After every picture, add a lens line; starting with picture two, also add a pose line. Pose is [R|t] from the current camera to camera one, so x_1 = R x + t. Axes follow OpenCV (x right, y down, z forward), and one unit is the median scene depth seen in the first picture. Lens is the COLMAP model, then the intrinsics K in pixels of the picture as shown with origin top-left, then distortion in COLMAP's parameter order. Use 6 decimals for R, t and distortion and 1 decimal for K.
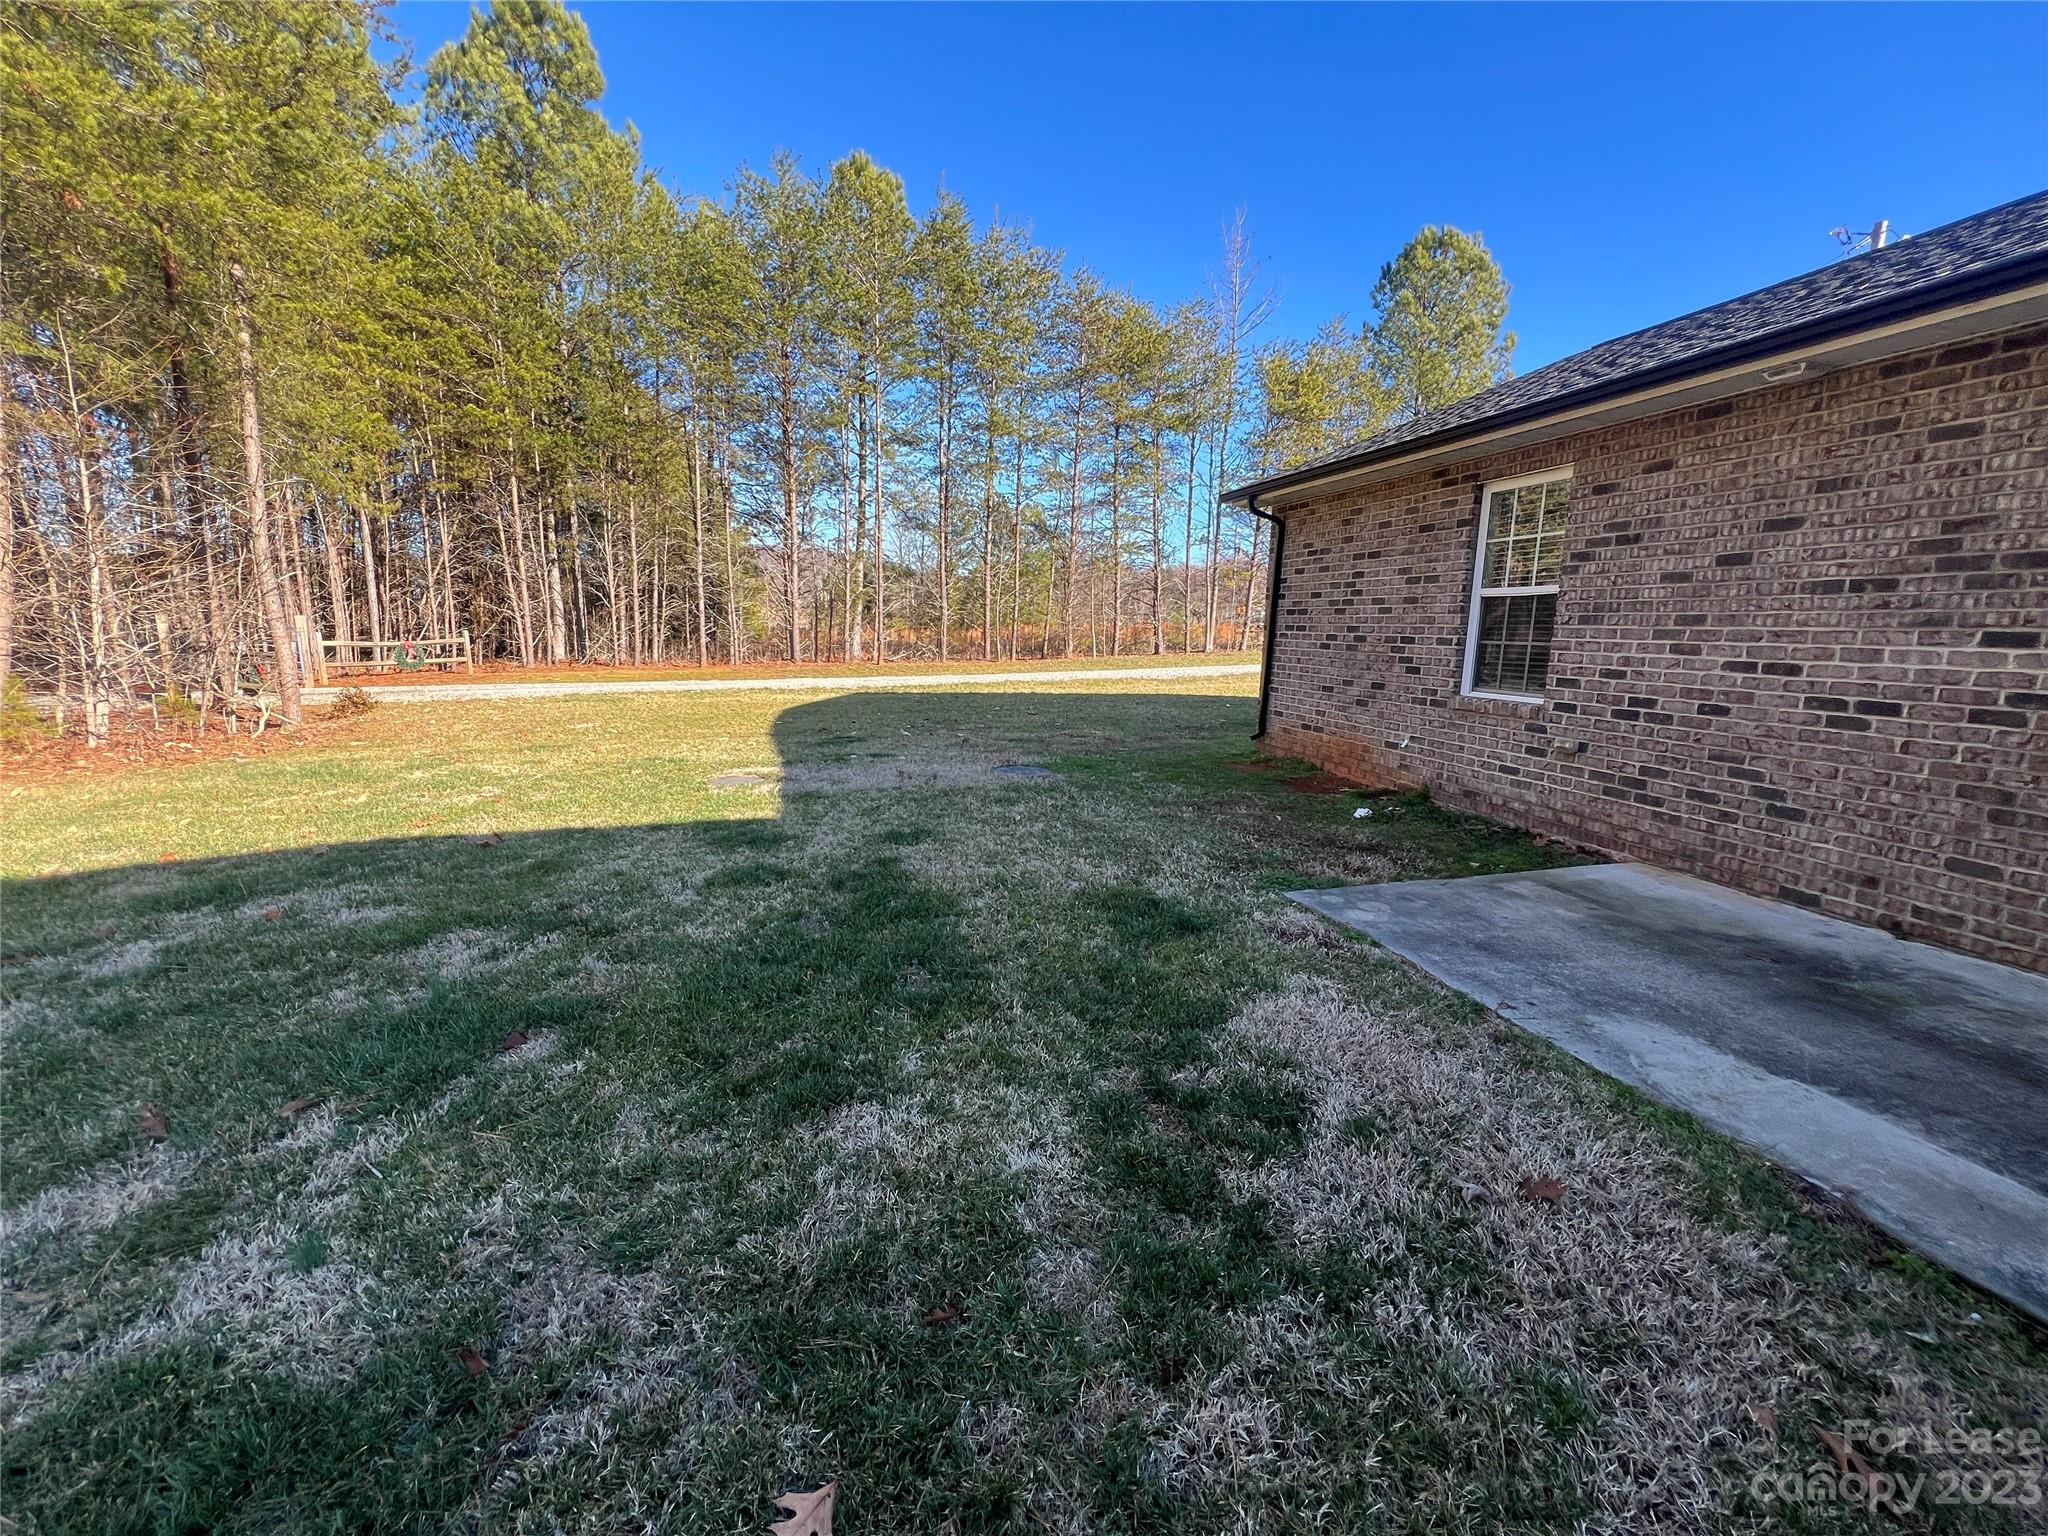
lens RADIAL K [[816.5, 0, 1018.9], [0, 816.5, 759.4], [0, 0, 1]] dist [0.000194, 0.000093]
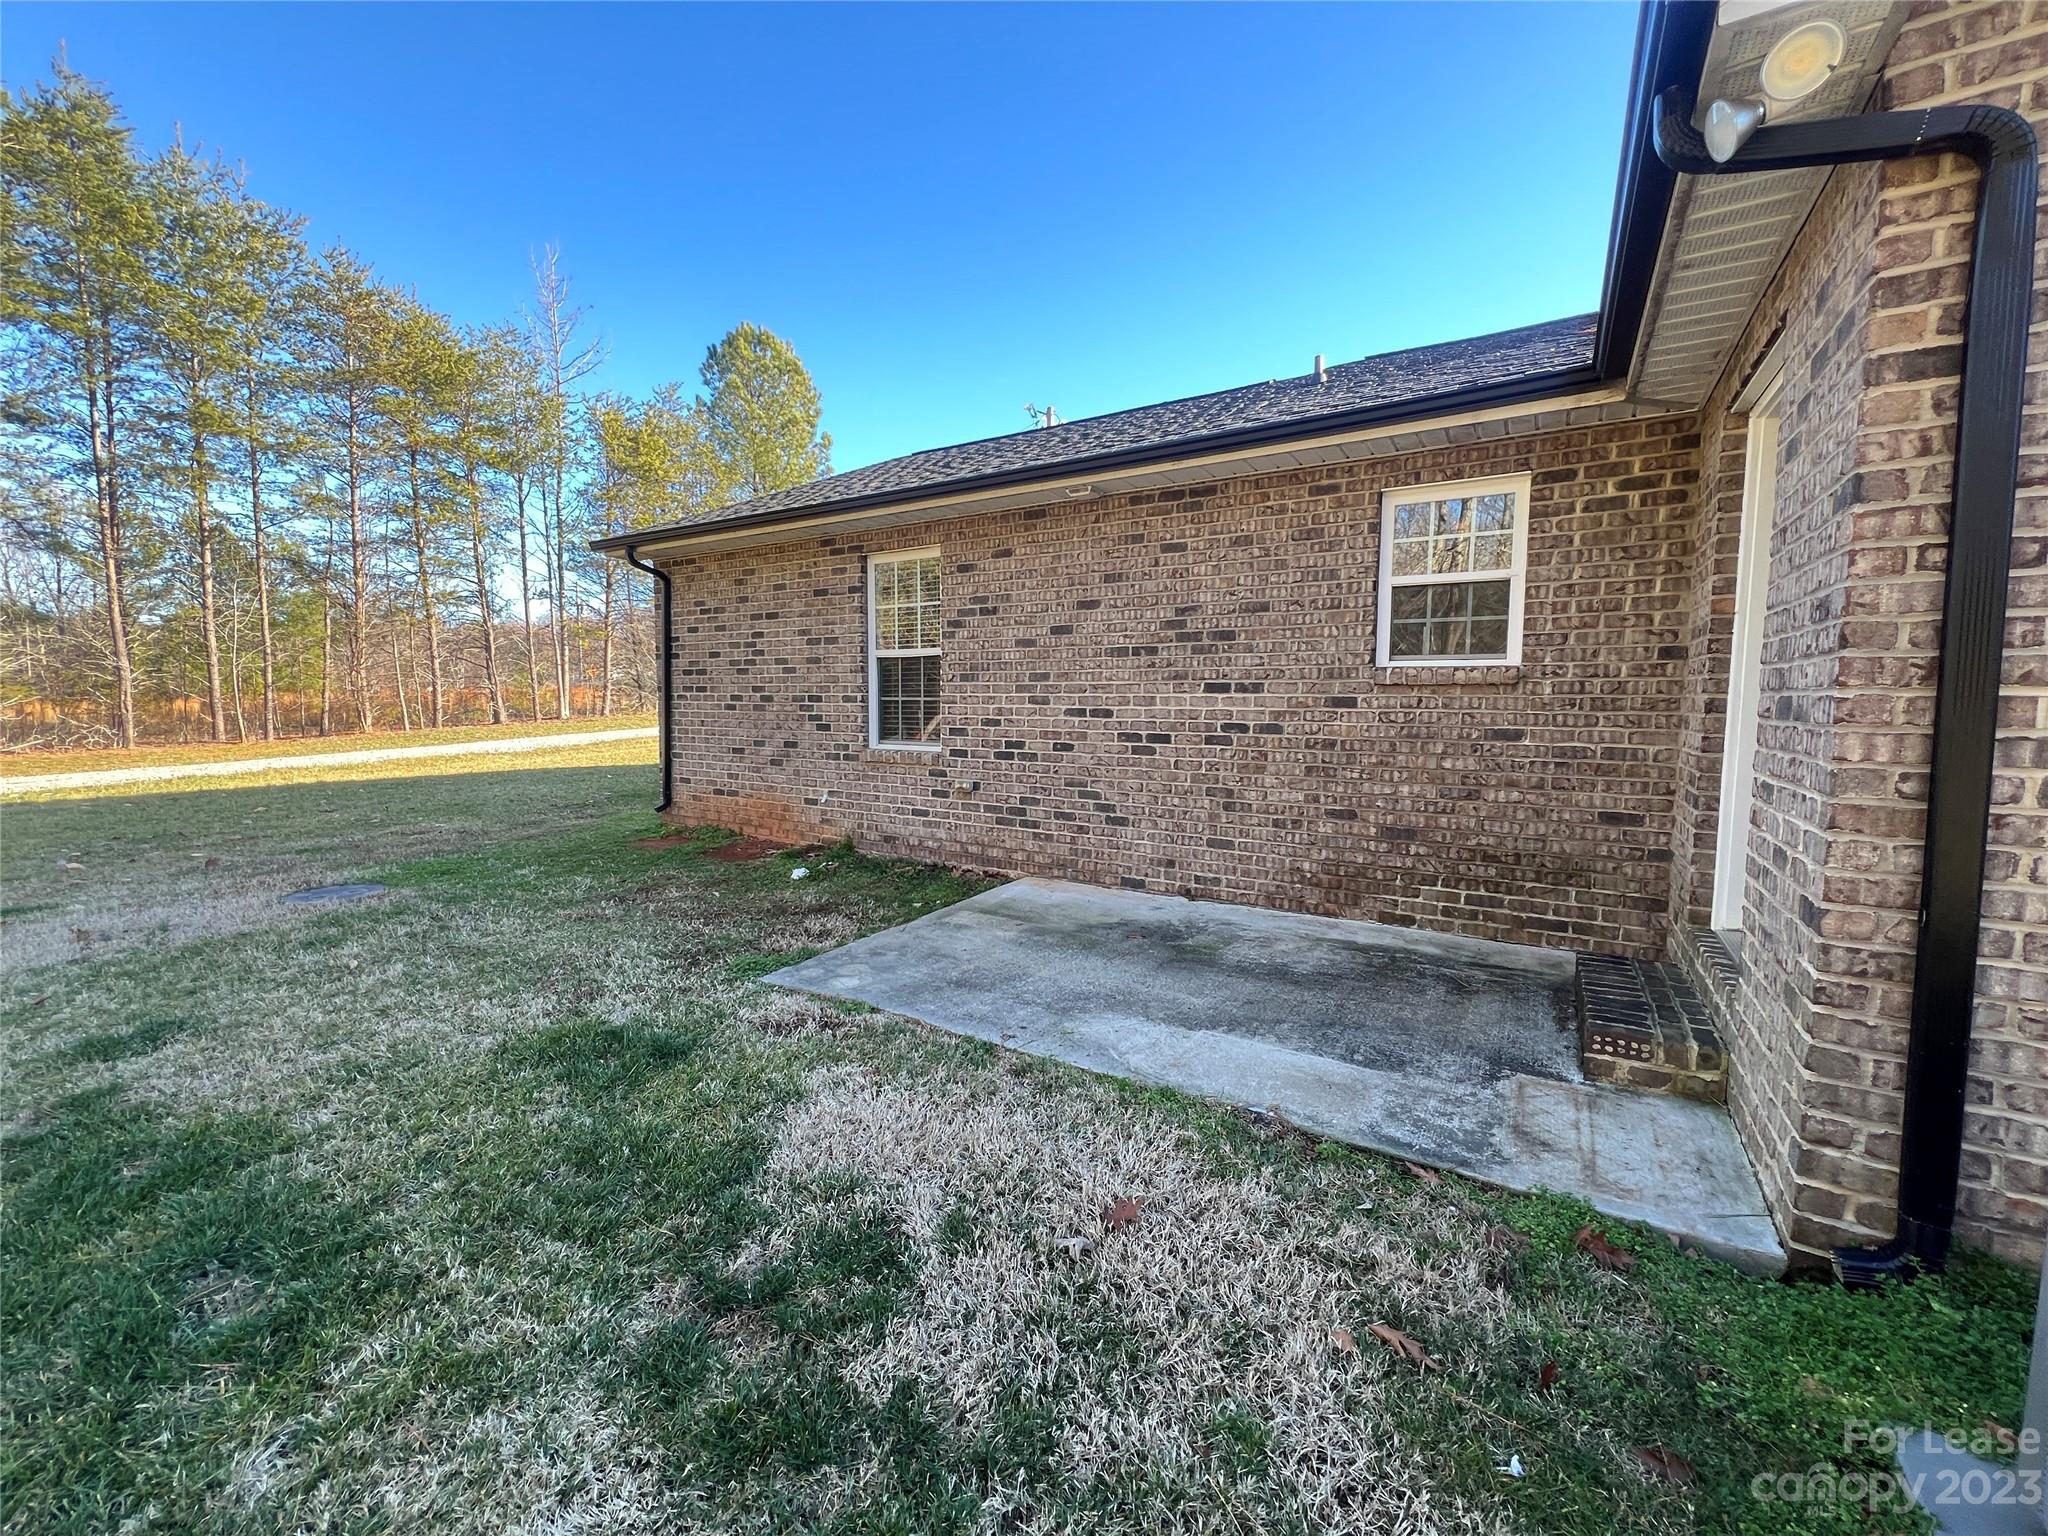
lens RADIAL K [[816.5, 0, 1018.9], [0, 816.5, 759.4], [0, 0, 1]] dist [0.000194, 0.000093]
pose [[0.735401, -0.073734, 0.673608, -0.049854], [0.123671, 0.991971, -0.026433, -0.015907], [-0.666251, 0.102745, 0.738616, 0.109413]]
